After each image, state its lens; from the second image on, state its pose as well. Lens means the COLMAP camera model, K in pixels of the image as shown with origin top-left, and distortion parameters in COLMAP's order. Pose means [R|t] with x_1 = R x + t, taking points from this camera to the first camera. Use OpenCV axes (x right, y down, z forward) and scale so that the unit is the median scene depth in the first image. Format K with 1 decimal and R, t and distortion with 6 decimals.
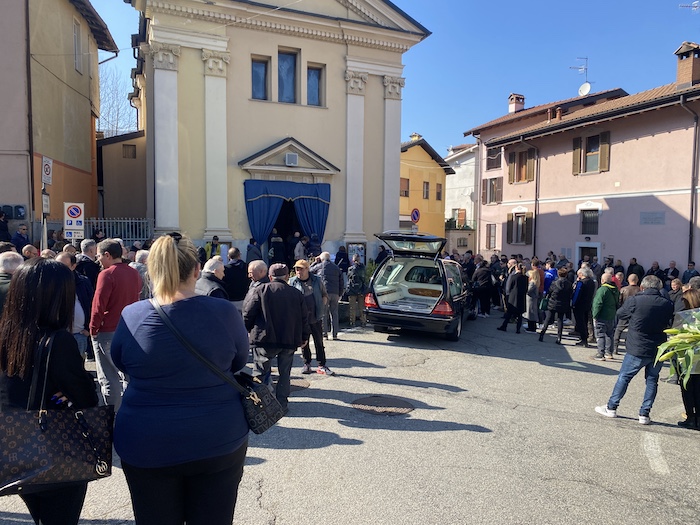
lens RADIAL K [[533.5, 0, 337.9], [0, 533.5, 265.4], [0, 0, 1]] dist [0.044361, -0.029395]
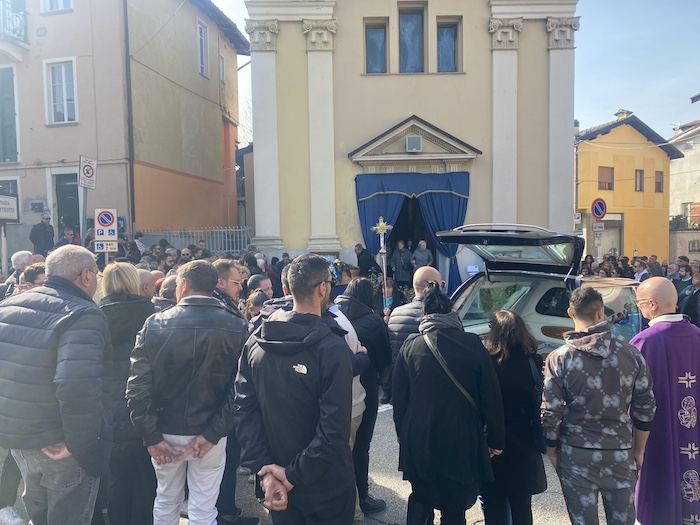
lens RADIAL K [[533.5, 0, 337.9], [0, 533.5, 265.4], [0, 0, 1]] dist [0.044361, -0.029395]
pose [[0.931634, -0.010187, -0.363256, 0.088879], [0.003890, 0.999829, -0.018063, -0.008006], [0.363378, 0.015415, 0.931514, 0.233569]]
